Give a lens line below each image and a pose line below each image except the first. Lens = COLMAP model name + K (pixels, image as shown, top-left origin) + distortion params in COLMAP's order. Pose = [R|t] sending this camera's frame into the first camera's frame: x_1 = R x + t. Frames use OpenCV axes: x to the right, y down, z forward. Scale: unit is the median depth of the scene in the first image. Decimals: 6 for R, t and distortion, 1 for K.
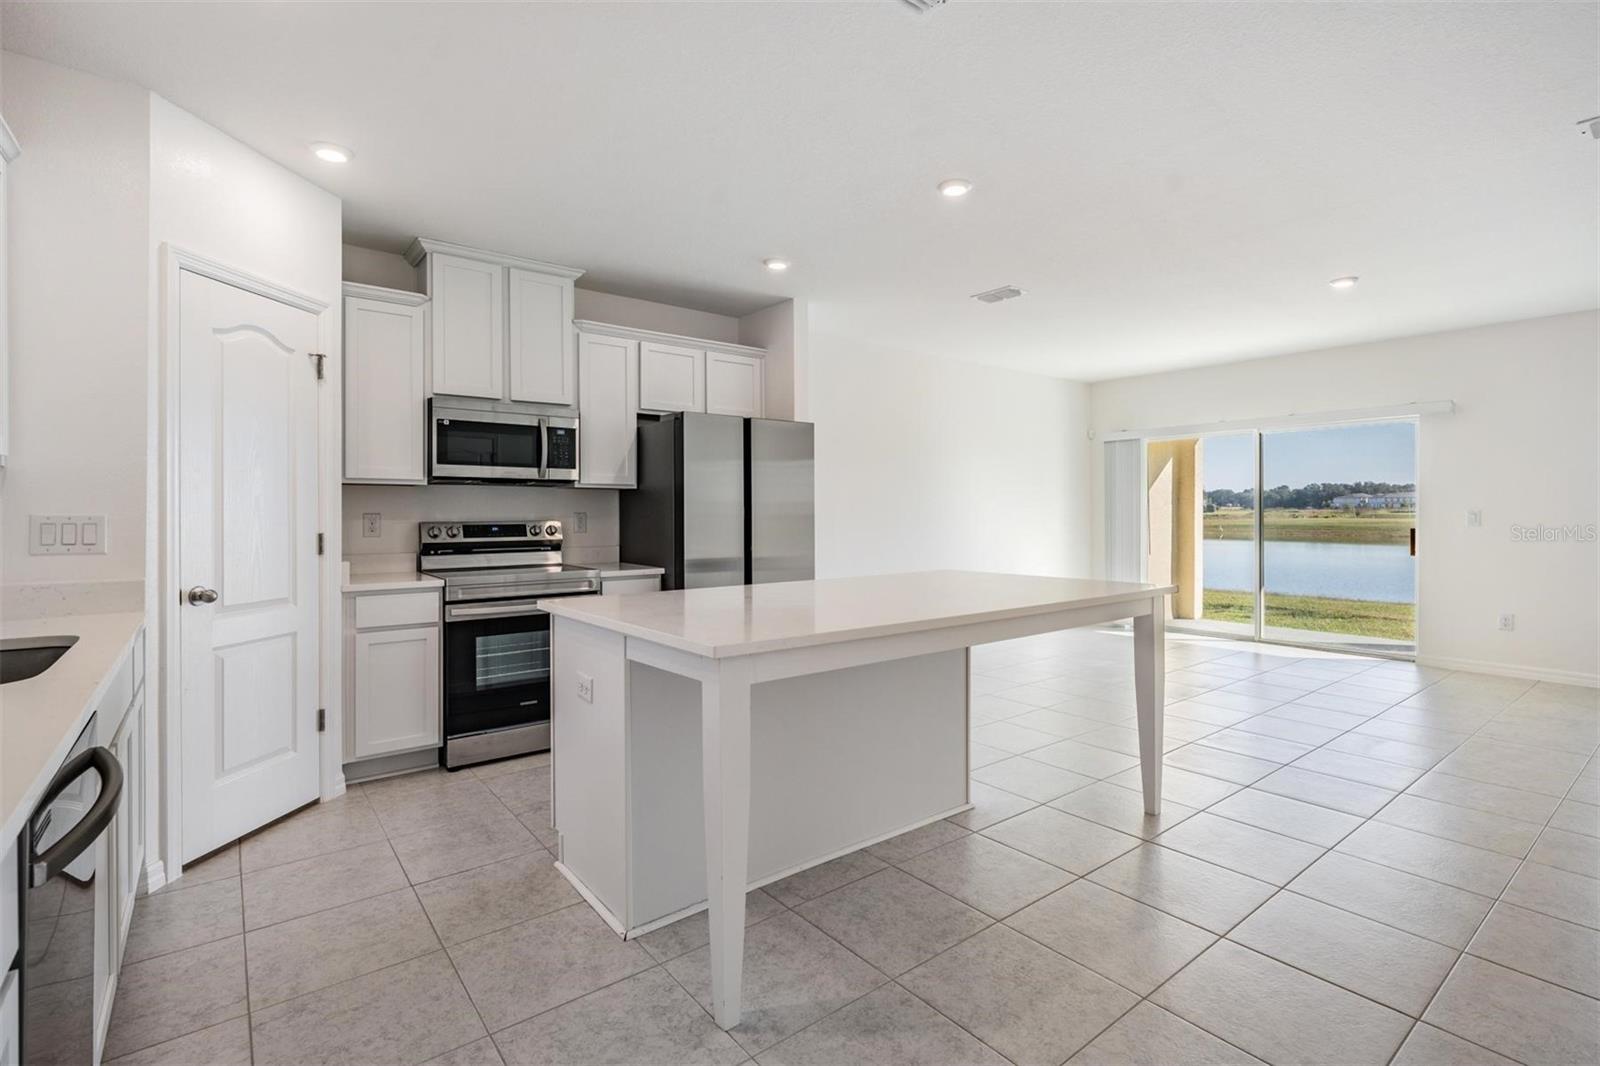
lens RADIAL K [[745.5, 0, 800.5], [0, 745.5, 516.4], [0, 0, 1]] dist [0.001432, 0.000543]
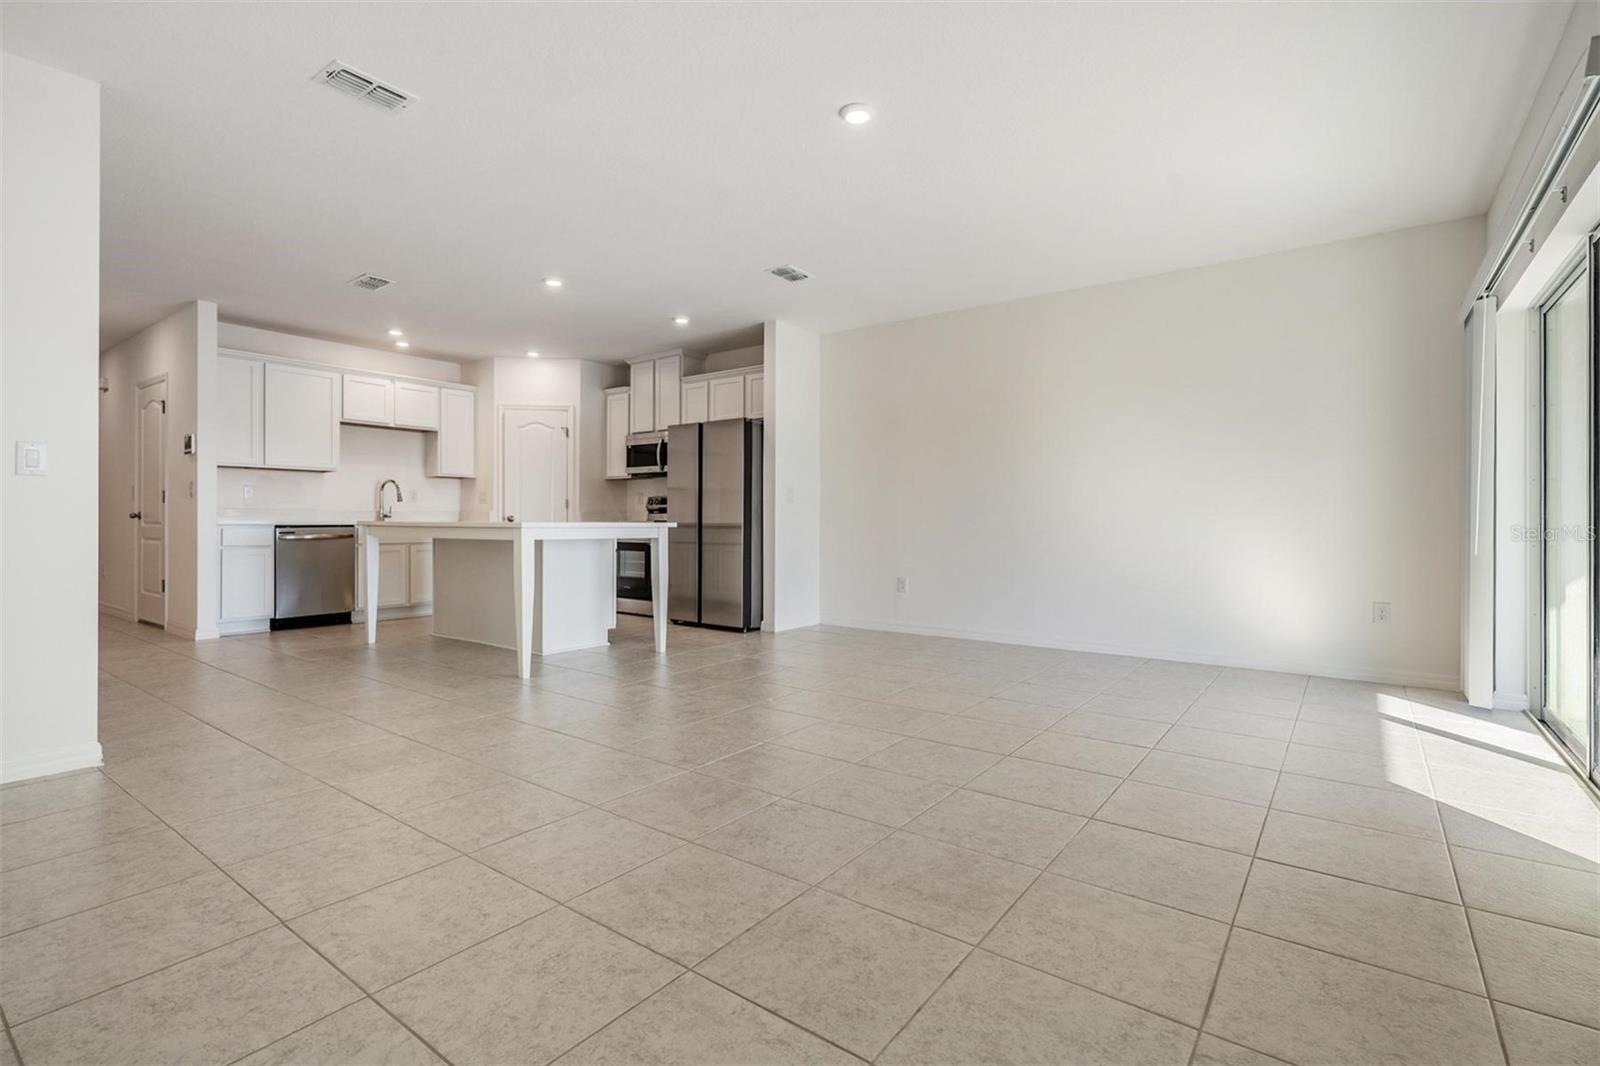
lens RADIAL K [[745.5, 0, 800.5], [0, 745.5, 516.4], [0, 0, 1]] dist [0.001432, 0.000543]
pose [[0.259710, 0.001007, -0.965686, 1.384248], [-0.008766, 0.999961, -0.001315, 0.054473], [0.965647, 0.008807, 0.259708, 0.786392]]
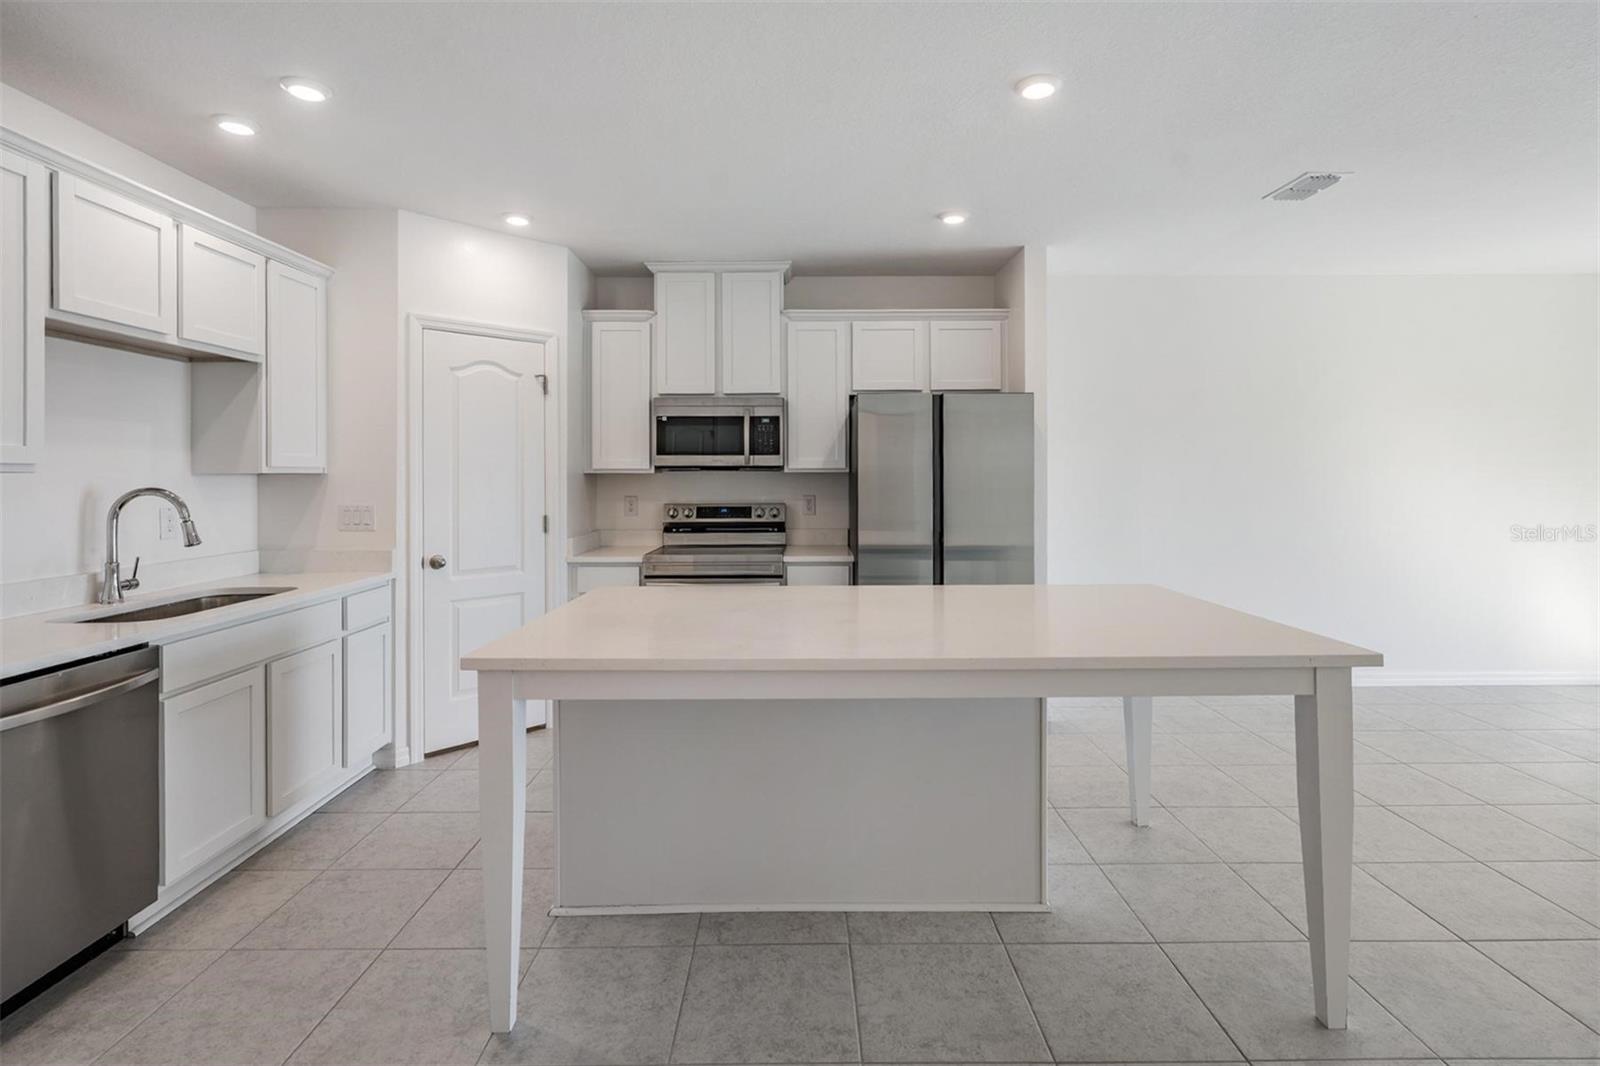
lens RADIAL K [[762.6, 0, 804.5], [0, 762.6, 476.2], [0, 0, 1]] dist [0.000771, 0.000181]
pose [[0.791168, -0.000698, -0.611598, 0.353517], [-0.001533, 0.999994, -0.003124, -0.029167], [0.611597, 0.003409, 0.791162, 0.172717]]
